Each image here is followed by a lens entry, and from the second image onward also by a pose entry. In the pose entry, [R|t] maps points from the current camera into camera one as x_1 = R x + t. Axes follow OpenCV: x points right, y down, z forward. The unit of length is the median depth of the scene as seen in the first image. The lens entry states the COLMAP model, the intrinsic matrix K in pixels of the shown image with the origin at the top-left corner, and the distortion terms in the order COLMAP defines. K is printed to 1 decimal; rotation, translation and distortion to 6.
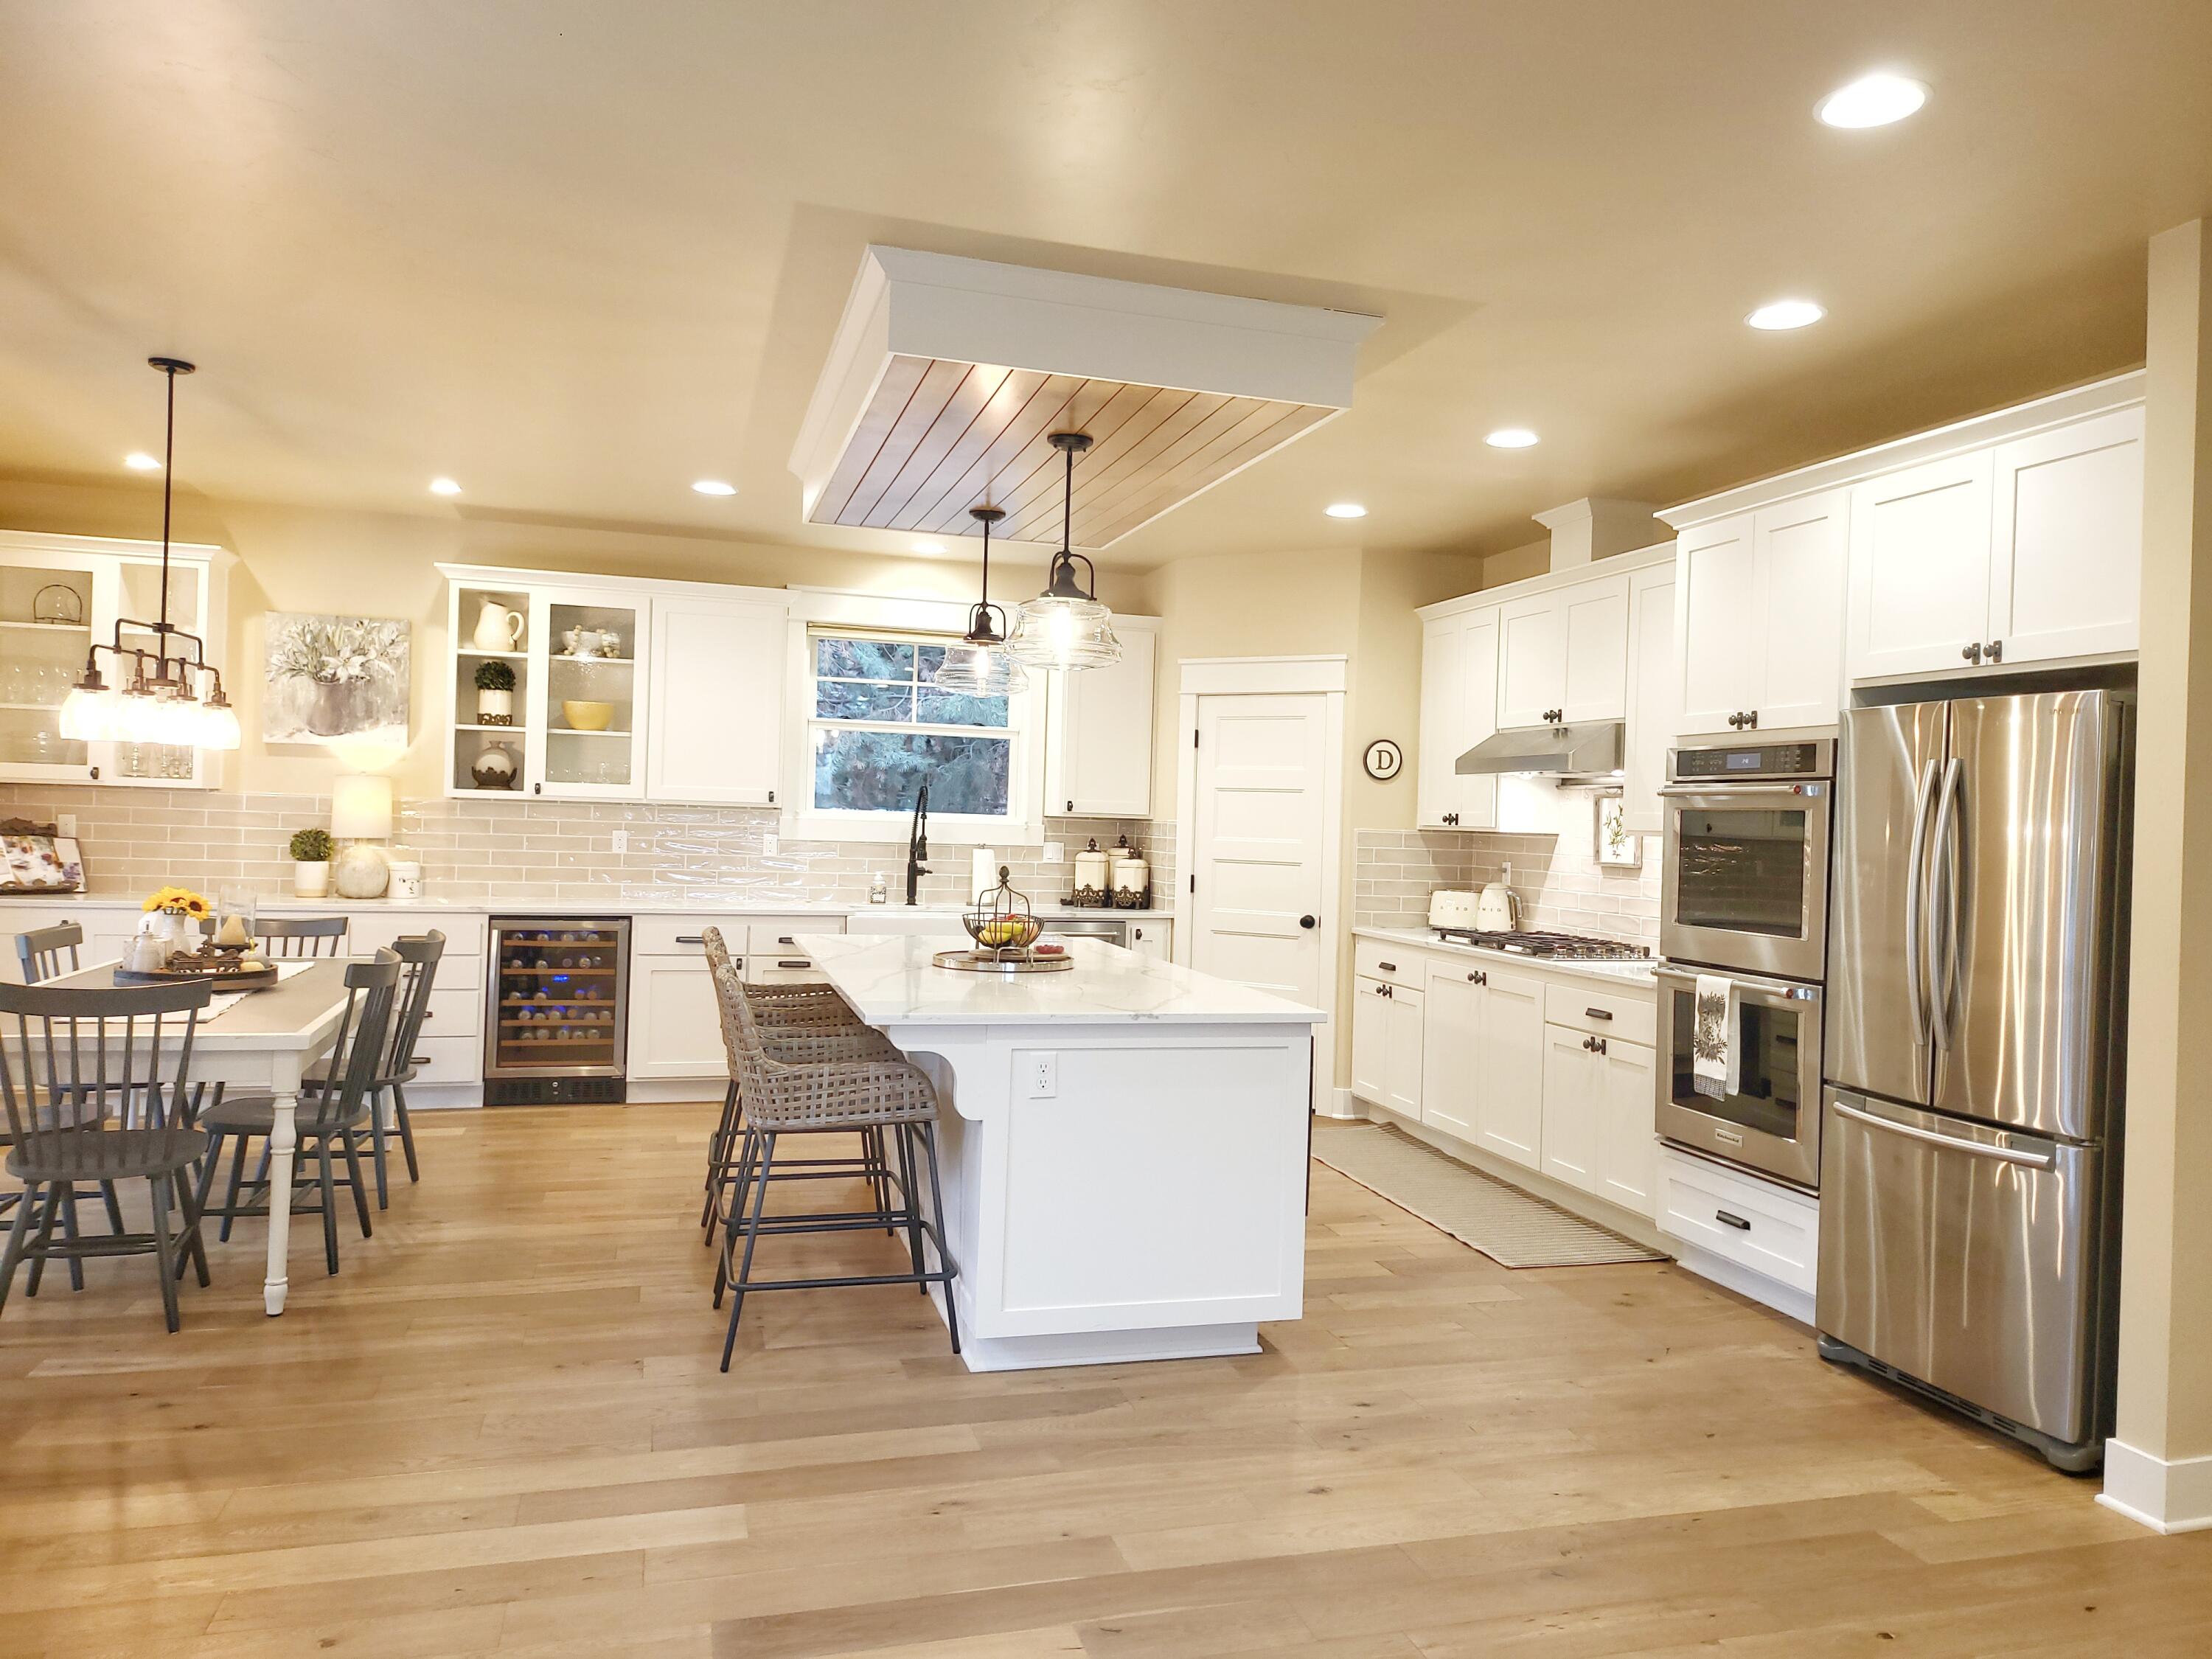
lens RADIAL K [[1552.4, 0, 1141.7], [0, 1552.4, 822.0], [0, 0, 1]] dist [0.063486, -0.065306]
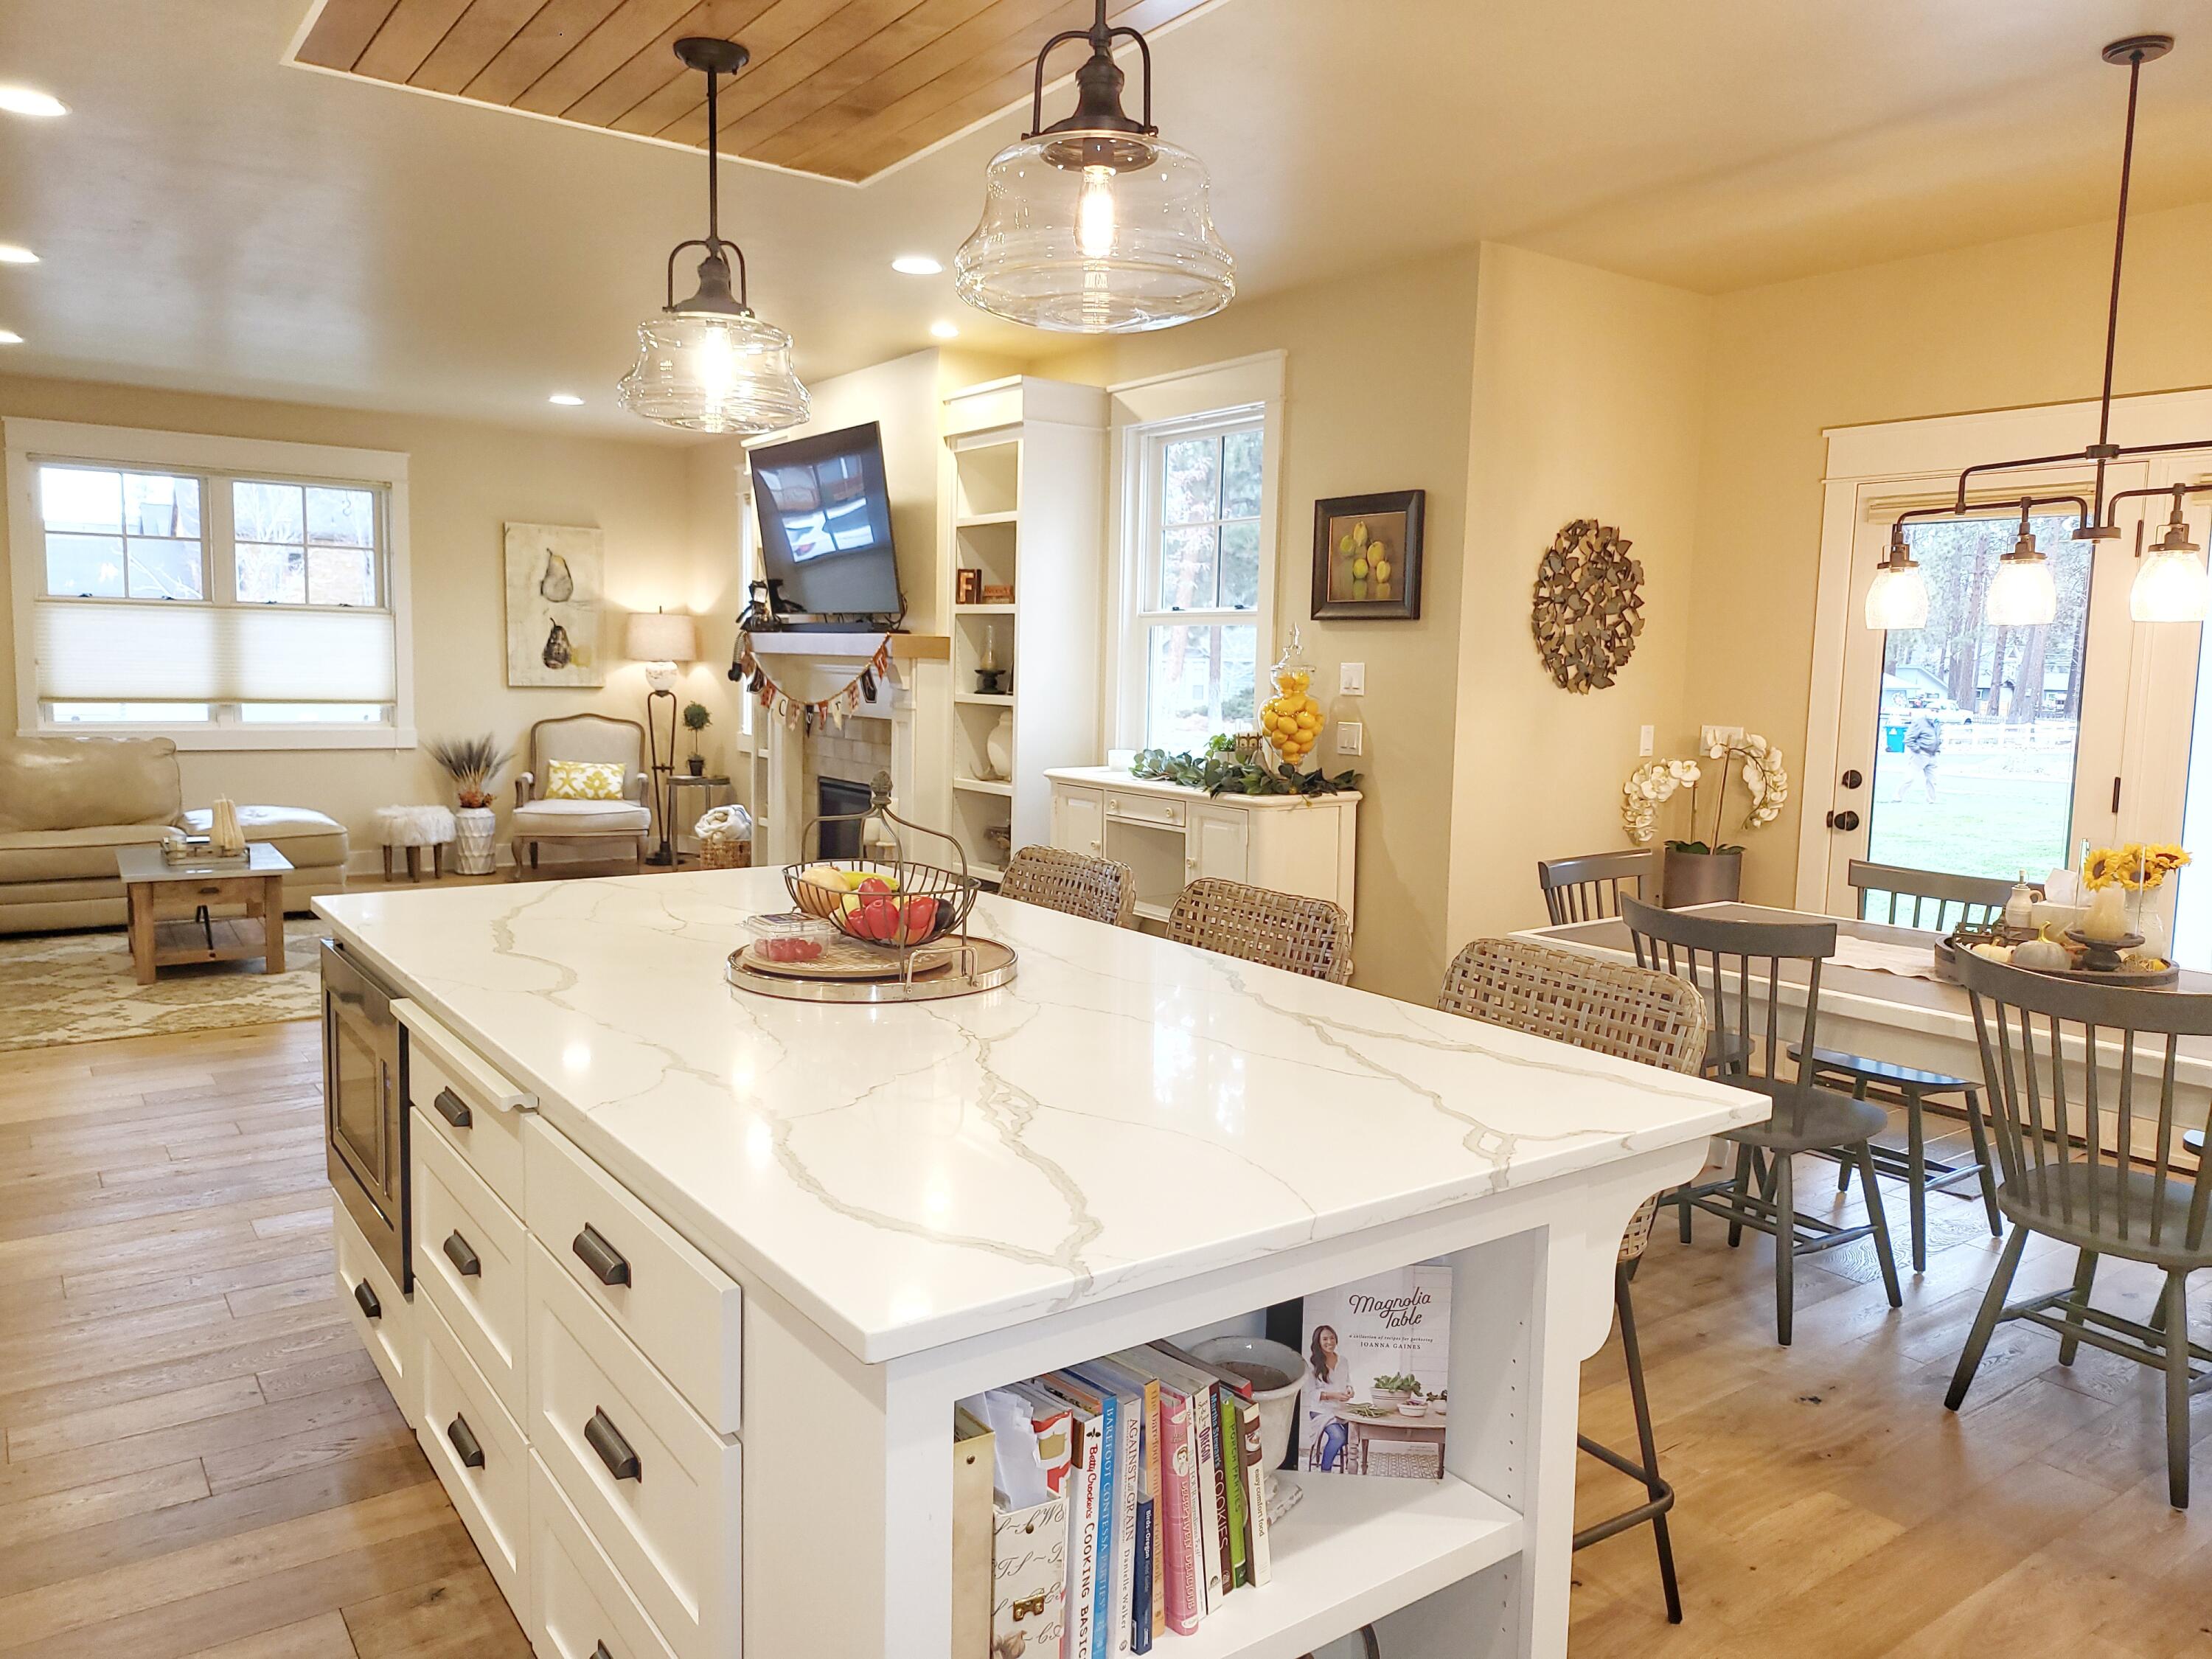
lens RADIAL K [[1552.4, 0, 1115.1], [0, 1552.4, 817.4], [0, 0, 1]] dist [0.063486, -0.065306]
pose [[-0.943474, -0.020284, -0.330826, 0.002311], [-0.053719, 0.994287, 0.092236, -0.004144], [0.327065, 0.104793, -0.939173, 1.074230]]
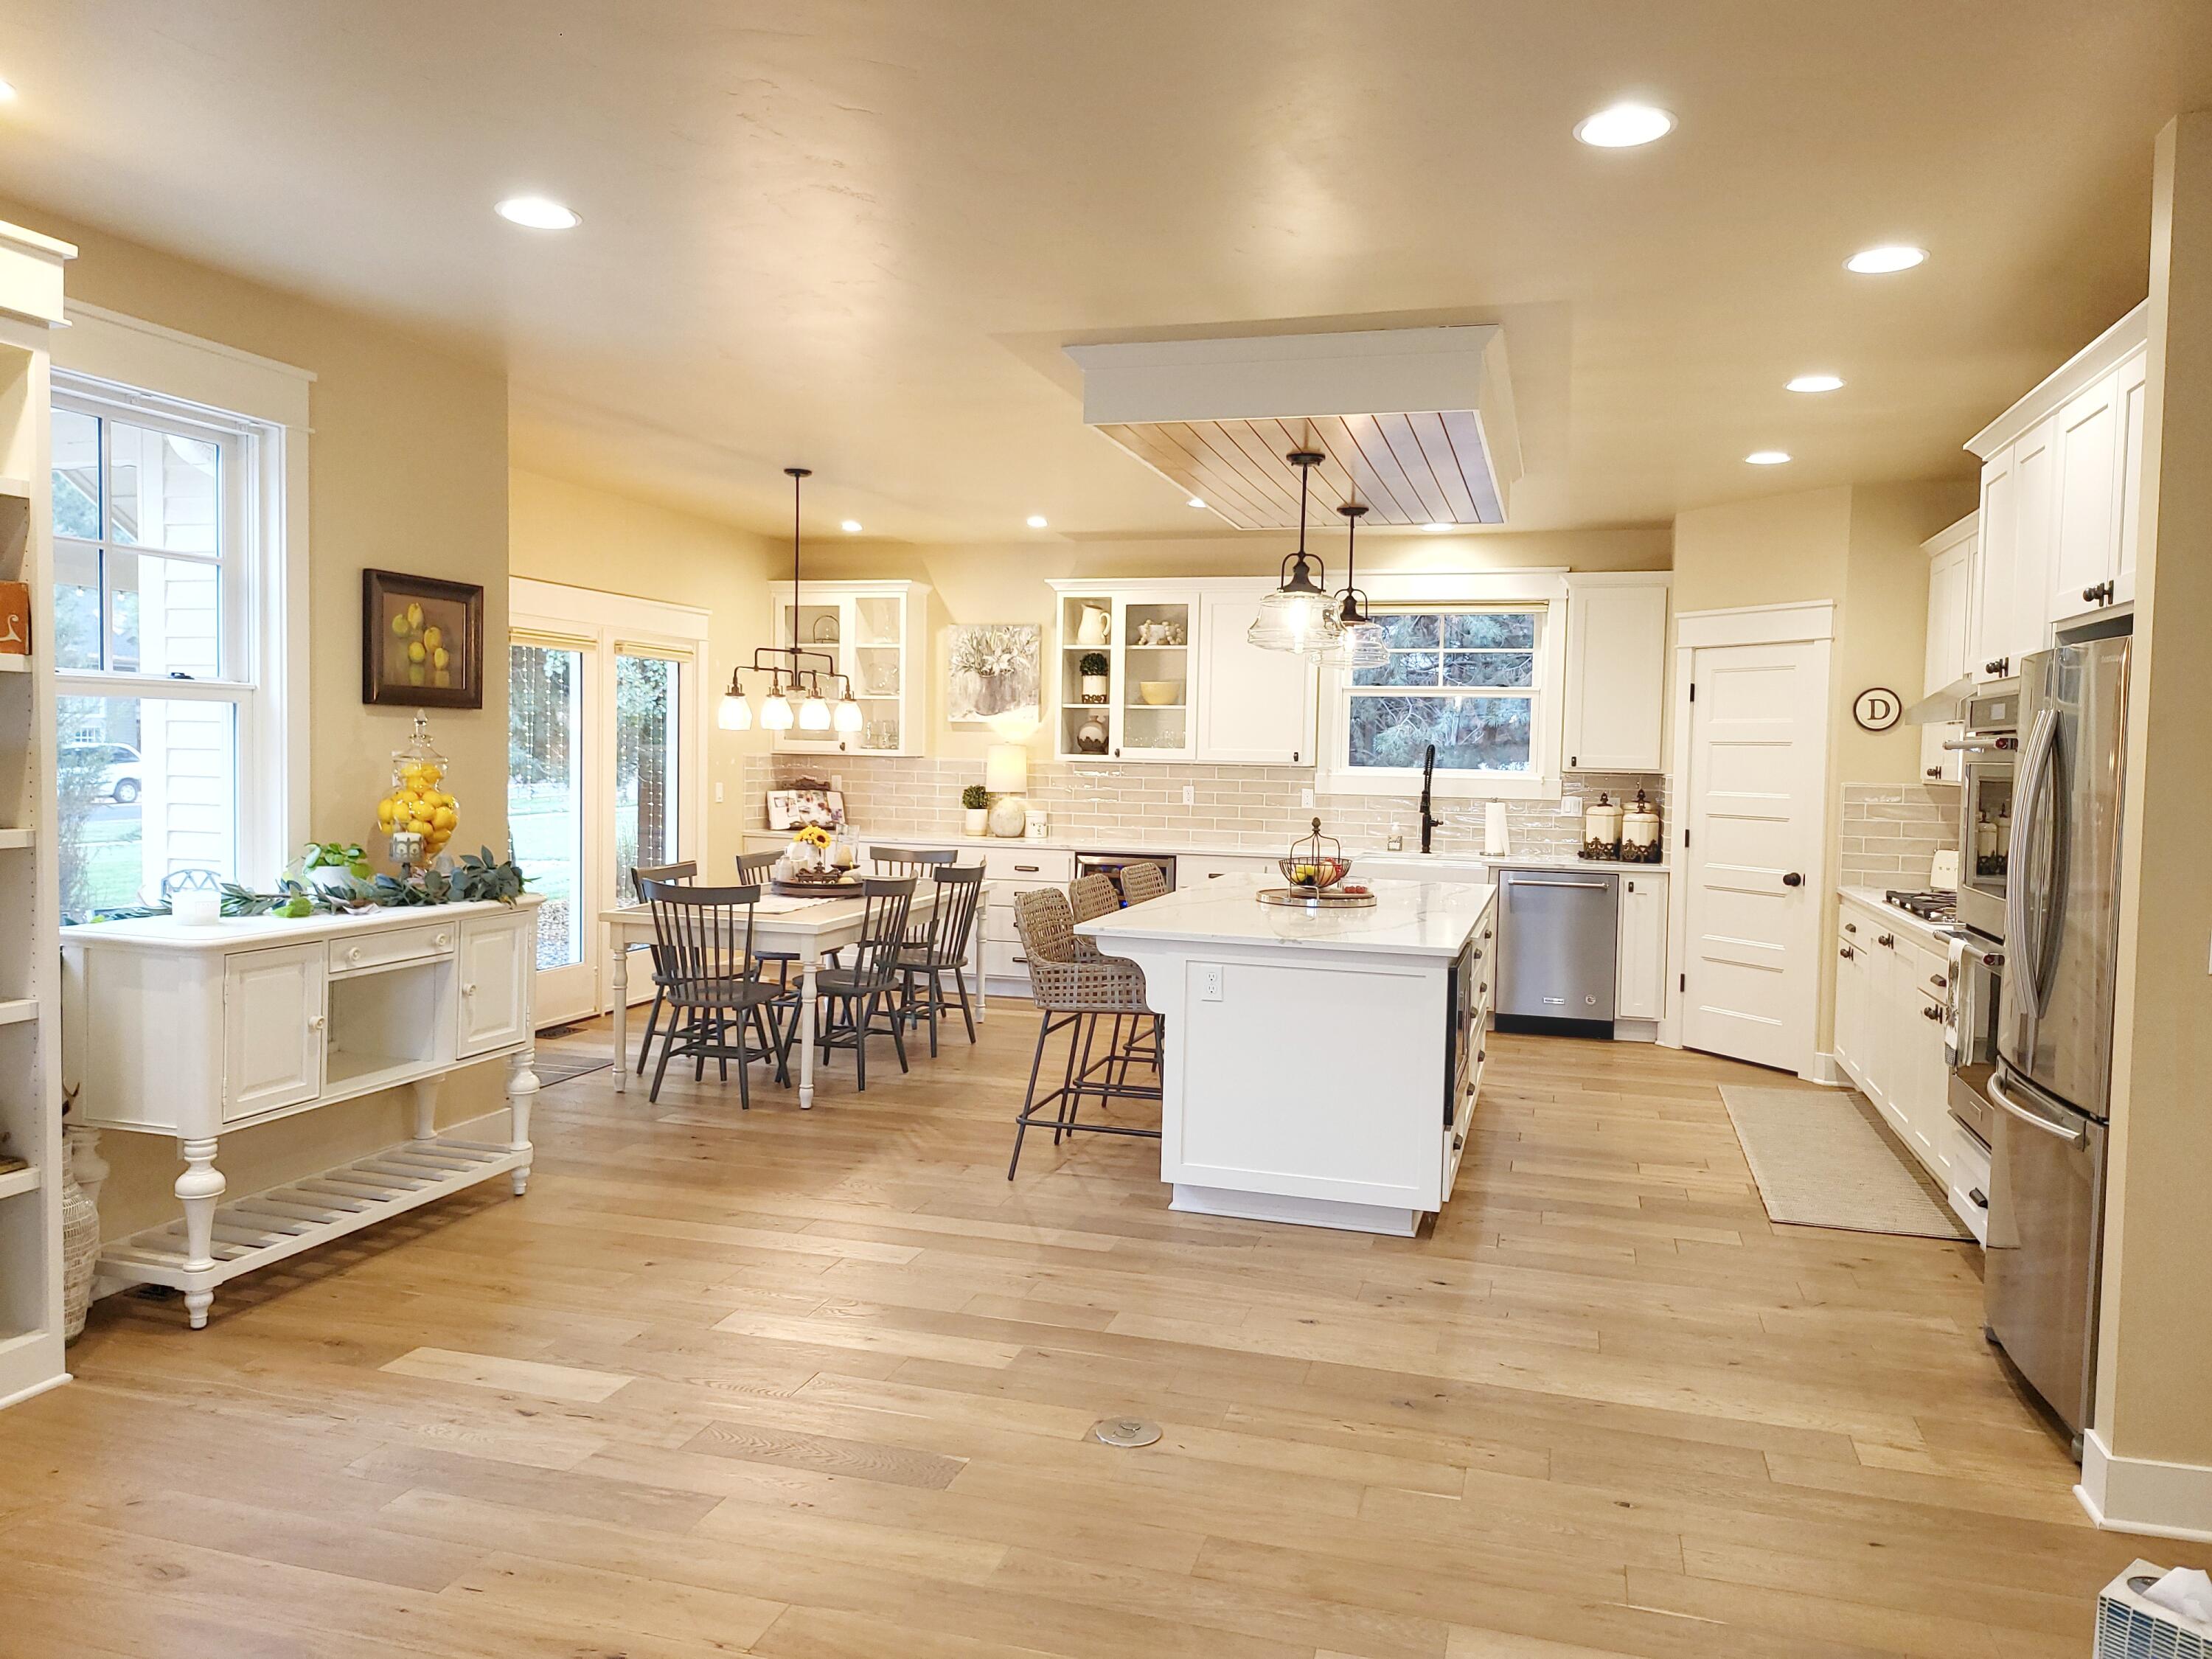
lens RADIAL K [[1552.4, 0, 1119.1], [0, 1552.4, 826.4], [0, 0, 1]] dist [0.063486, -0.065306]
pose [[0.838112, 0.012854, -0.545347, 0.309825], [0.005352, 0.999480, 0.031784, -0.002144], [0.545472, -0.029558, 0.837607, -0.048874]]
